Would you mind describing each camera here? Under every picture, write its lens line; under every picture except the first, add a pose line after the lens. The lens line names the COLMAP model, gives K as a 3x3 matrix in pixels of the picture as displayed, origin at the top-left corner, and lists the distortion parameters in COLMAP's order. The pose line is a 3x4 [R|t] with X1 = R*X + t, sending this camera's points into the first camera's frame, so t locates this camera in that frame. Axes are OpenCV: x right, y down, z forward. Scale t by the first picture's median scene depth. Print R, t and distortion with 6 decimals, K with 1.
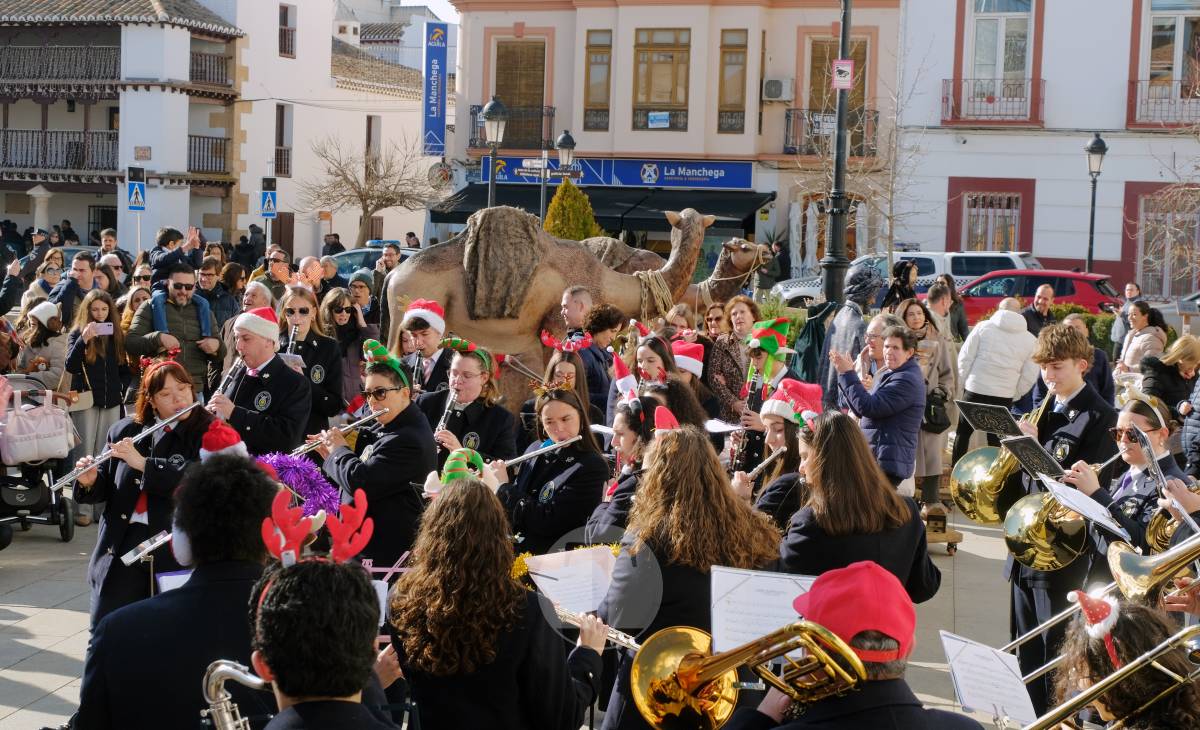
lens RADIAL K [[2074.2, 0, 595.7], [0, 2074.2, 362.0], [0, 0, 1]] dist [0.041332, 0.000000]
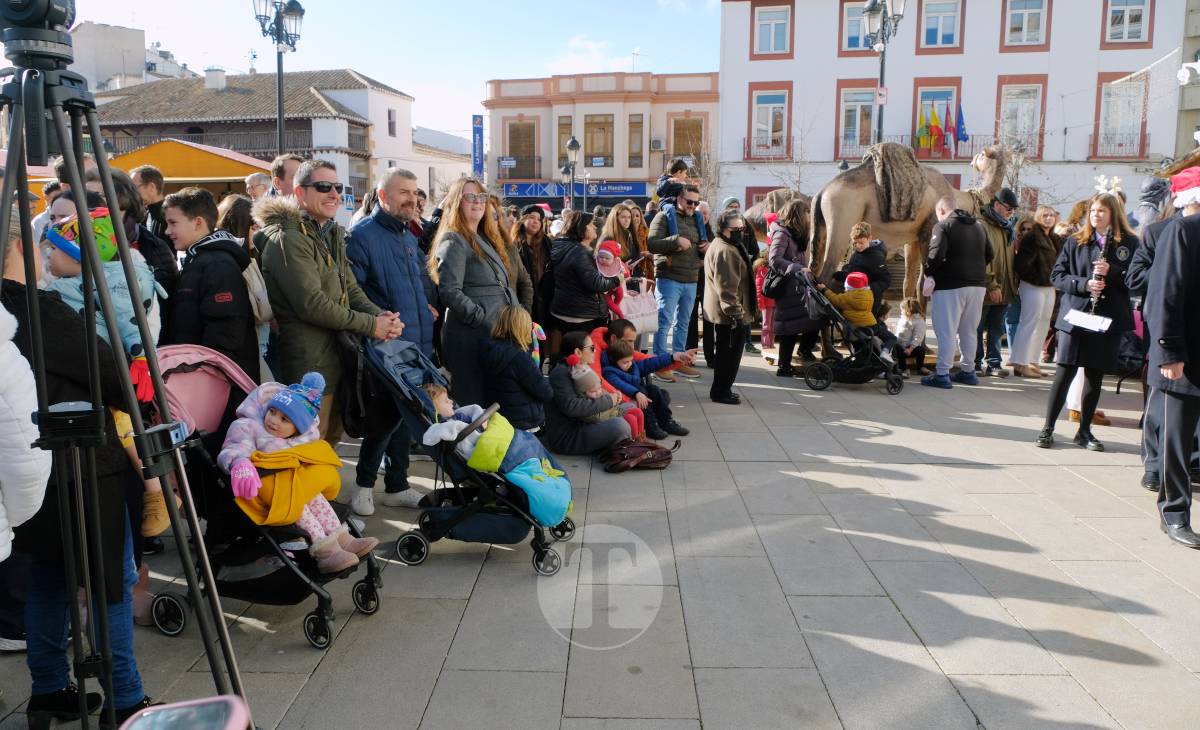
lens RADIAL K [[916.9, 0, 599.8], [0, 916.9, 363.8], [0, 0, 1]] dist [-0.046210, 0.024702]
pose [[0.989225, -0.047671, 0.138427, -0.103663], [0.036659, 0.996036, 0.081043, 0.005306], [-0.141741, -0.075096, 0.987051, 0.131023]]
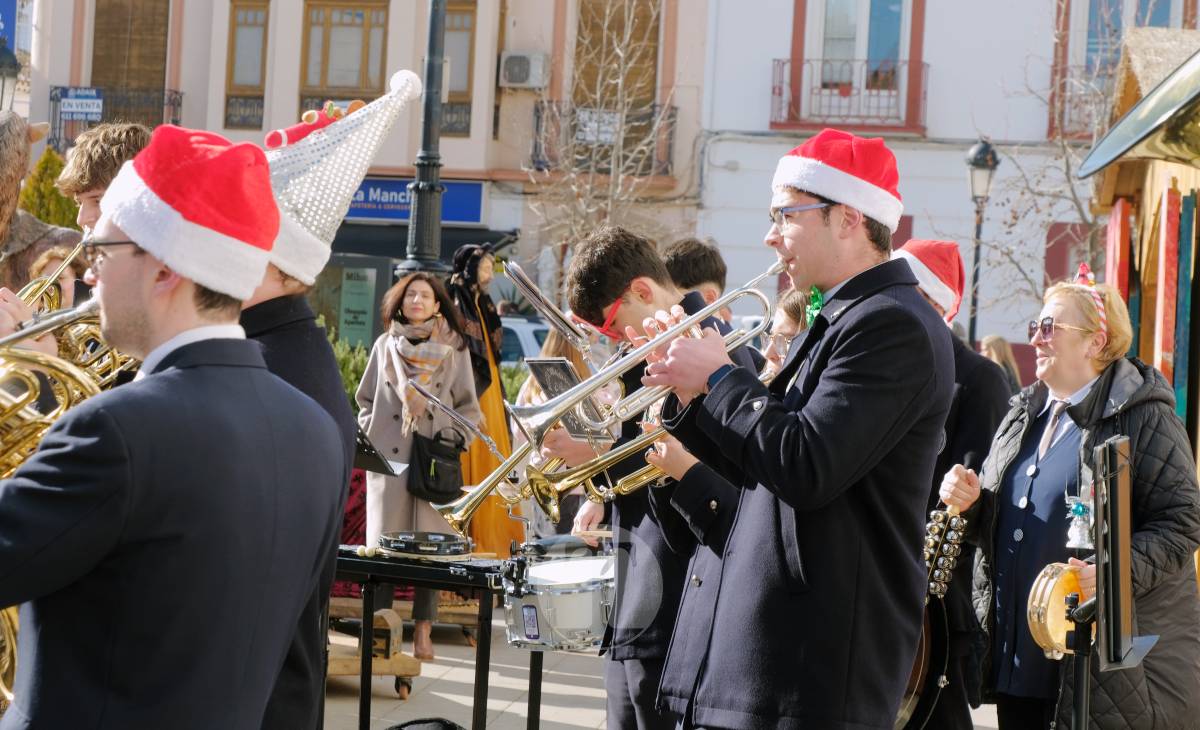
lens RADIAL K [[3144.5, 0, 601.8], [0, 3144.5, 364.7], [0, 0, 1]] dist [-0.018803, 0.000000]
pose [[0.997689, 0.020640, 0.064742, 0.052866], [-0.016945, 0.998224, -0.057116, 0.015402], [-0.065806, 0.055887, 0.996266, 0.036227]]
